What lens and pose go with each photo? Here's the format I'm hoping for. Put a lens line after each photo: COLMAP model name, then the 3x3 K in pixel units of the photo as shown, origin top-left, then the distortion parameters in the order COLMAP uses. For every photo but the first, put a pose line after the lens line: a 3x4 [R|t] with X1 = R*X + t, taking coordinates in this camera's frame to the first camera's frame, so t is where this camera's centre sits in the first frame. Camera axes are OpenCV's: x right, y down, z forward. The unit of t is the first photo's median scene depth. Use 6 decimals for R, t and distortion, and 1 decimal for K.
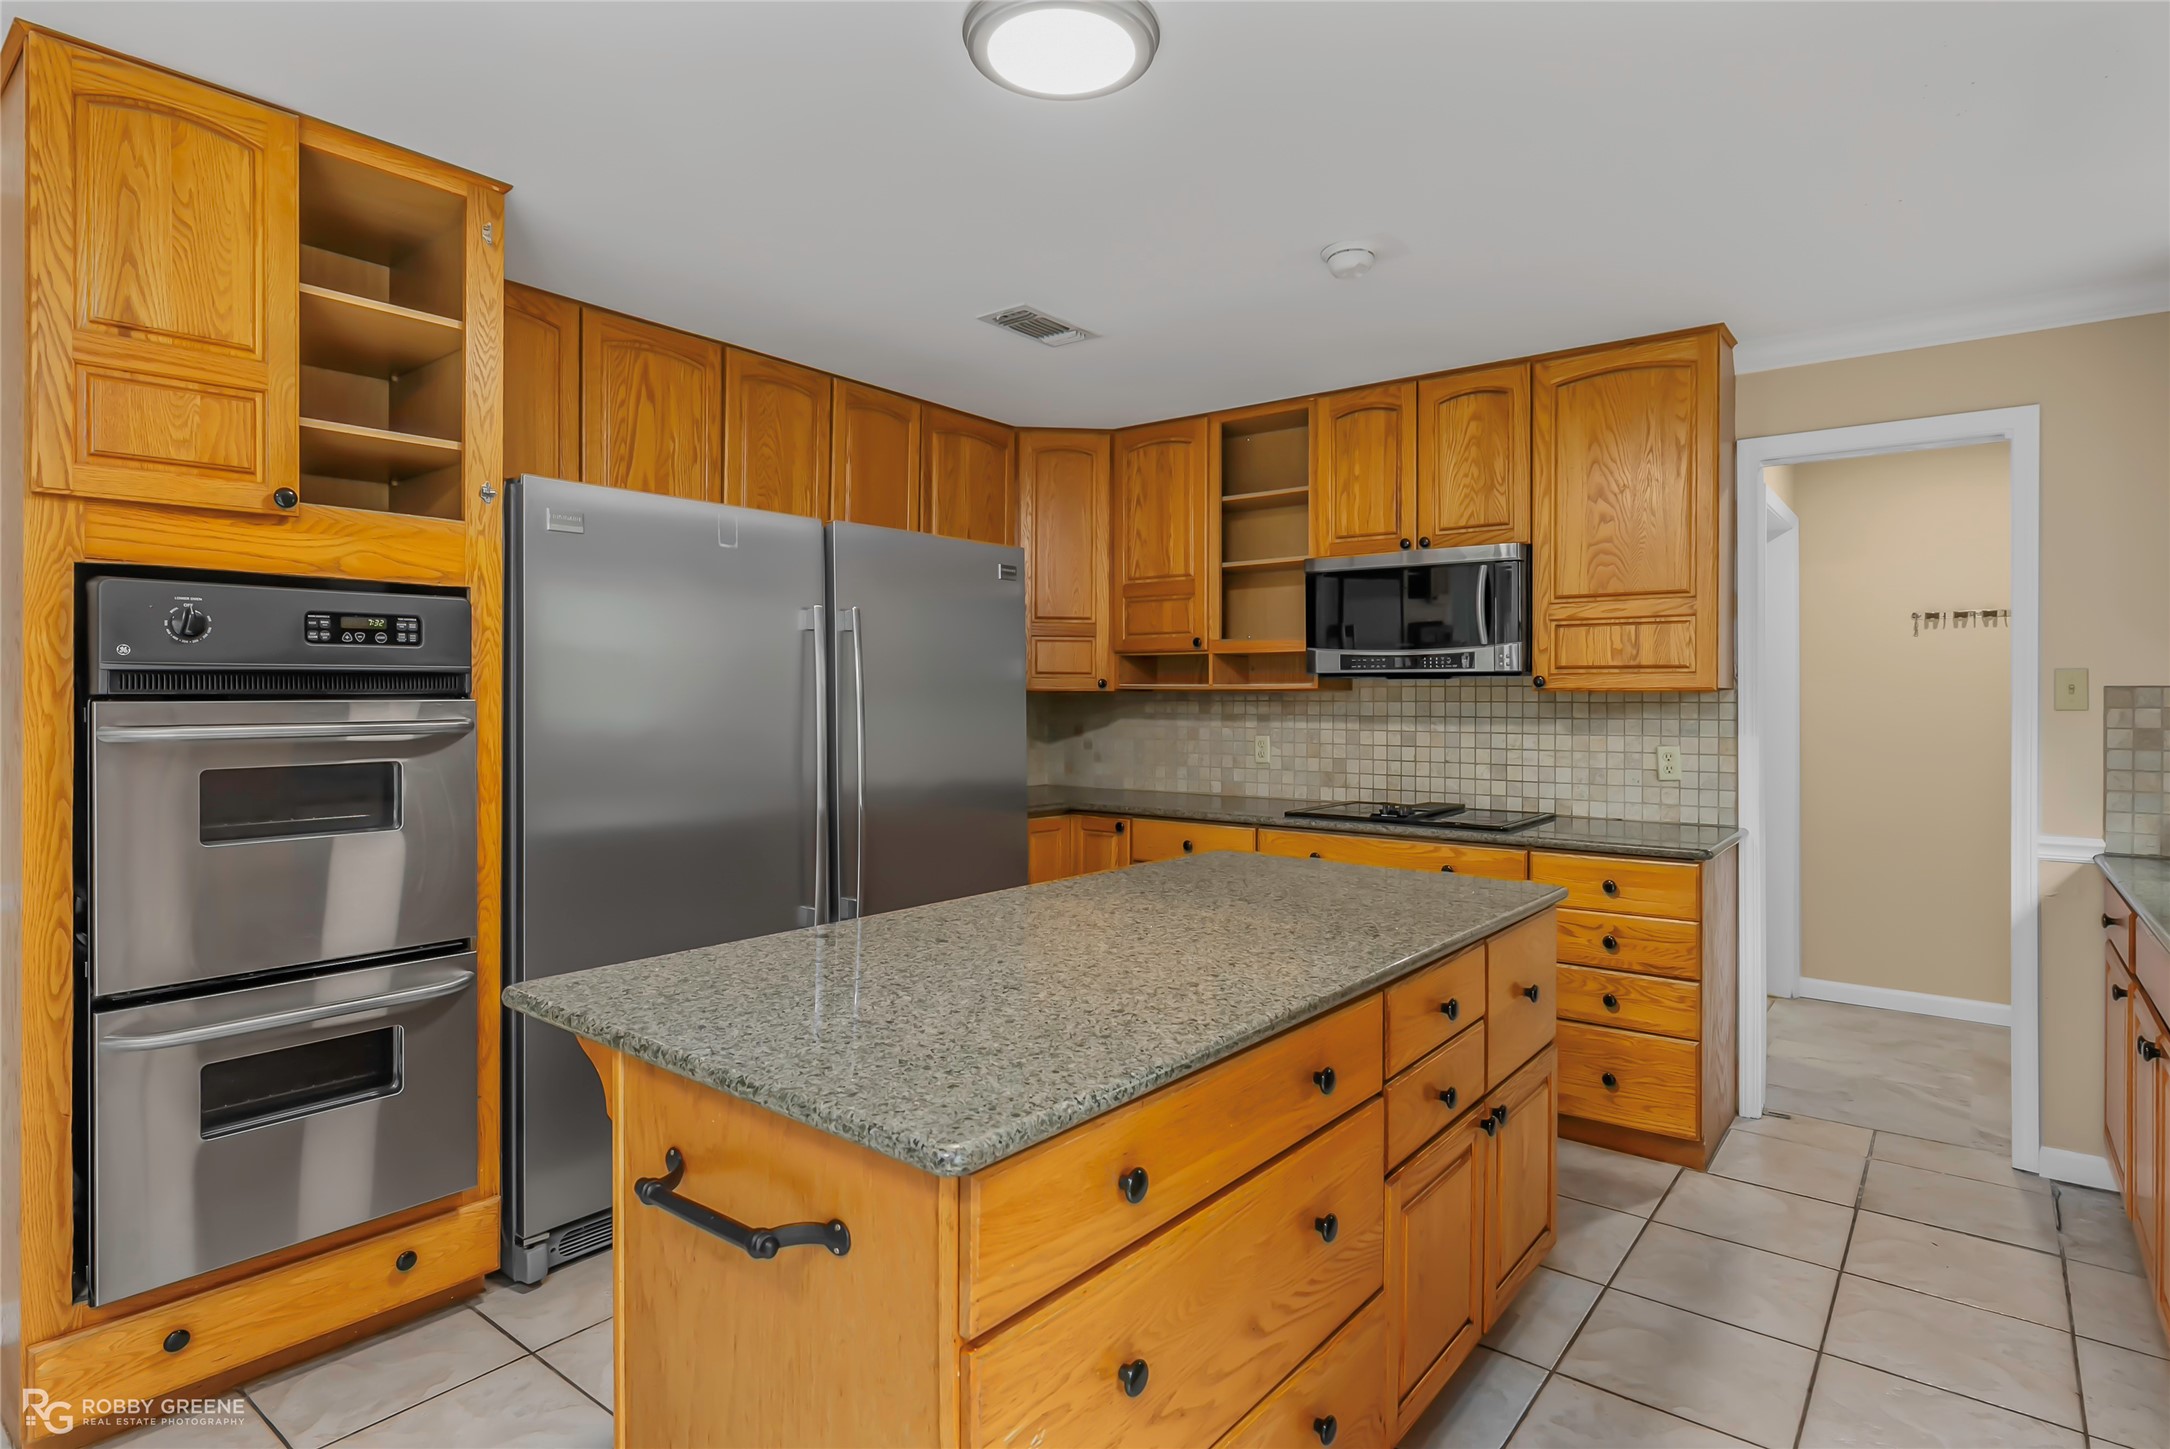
lens RADIAL K [[1140.9, 0, 1106.7], [0, 1140.9, 694.7], [0, 0, 1]] dist [0.002761, -0.001339]
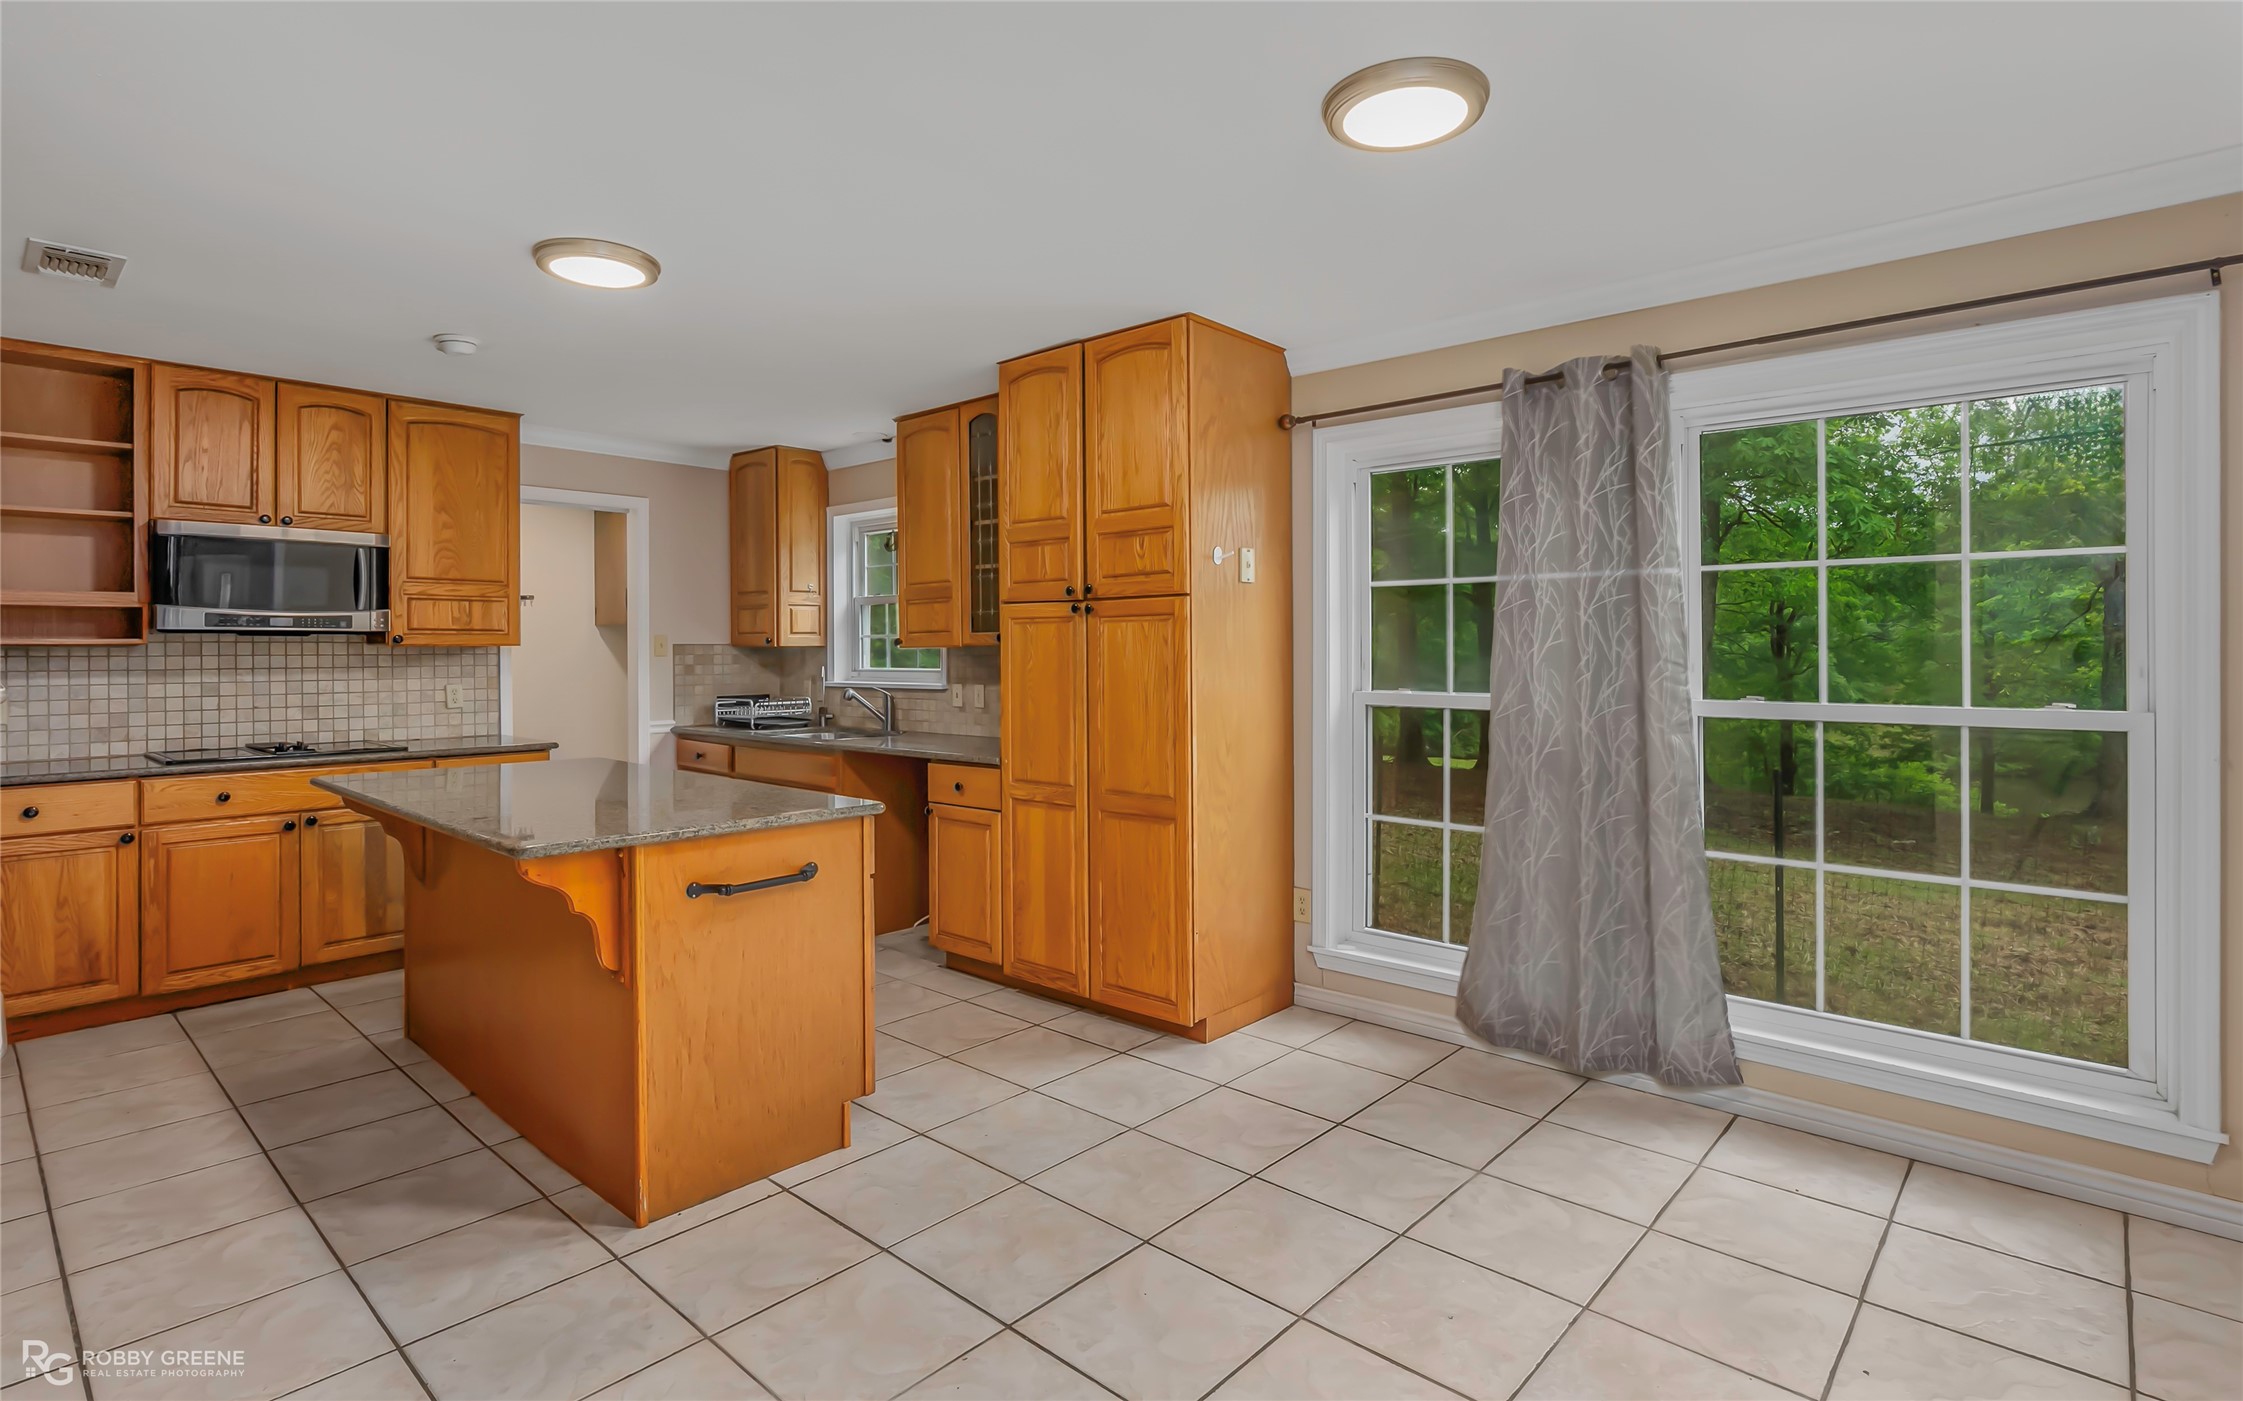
lens RADIAL K [[1092.0, 0, 1122.7], [0, 1092.0, 652.0], [0, 0, 1]] dist [-0.003703, 0.000665]
pose [[0.073944, -0.003925, 0.997255, -0.855757], [0.002441, 0.999990, 0.003755, 0.000826], [-0.997259, 0.002157, 0.073952, 0.054850]]
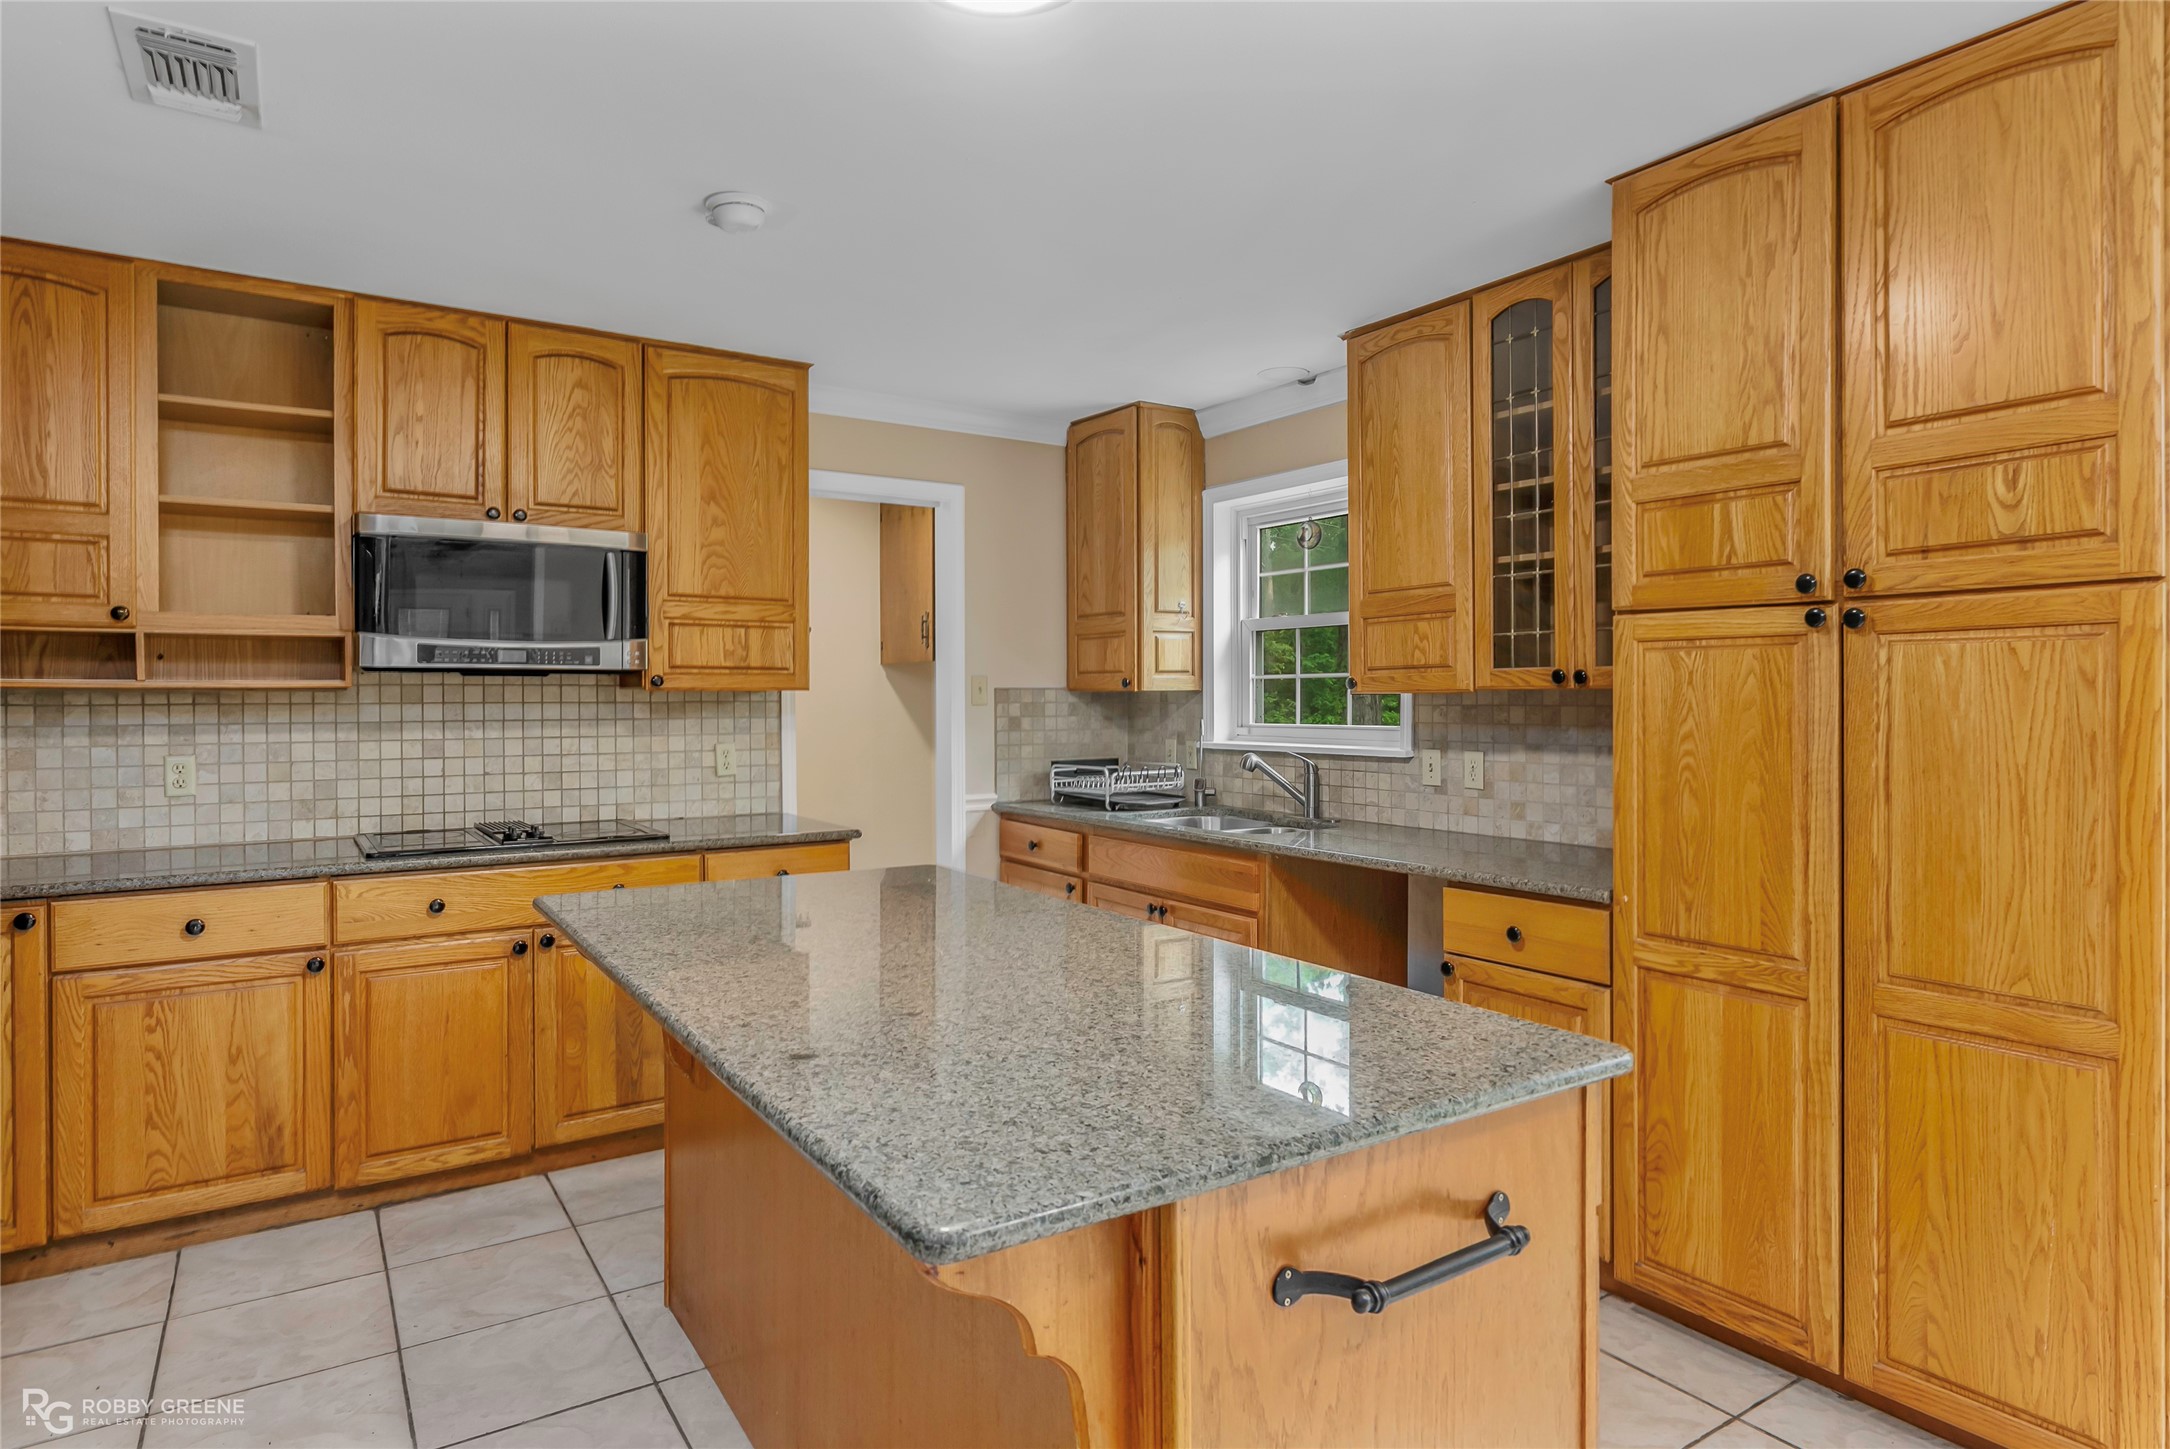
lens RADIAL K [[1210.6, 0, 1083.3], [0, 1210.6, 706.9], [0, 0, 1]] dist [-0.011358, 0.002412]
pose [[0.319876, -0.010750, 0.947398, -0.478393], [0.001705, 0.999941, 0.010770, -0.000081], [-0.947458, -0.001830, 0.319876, 0.342361]]
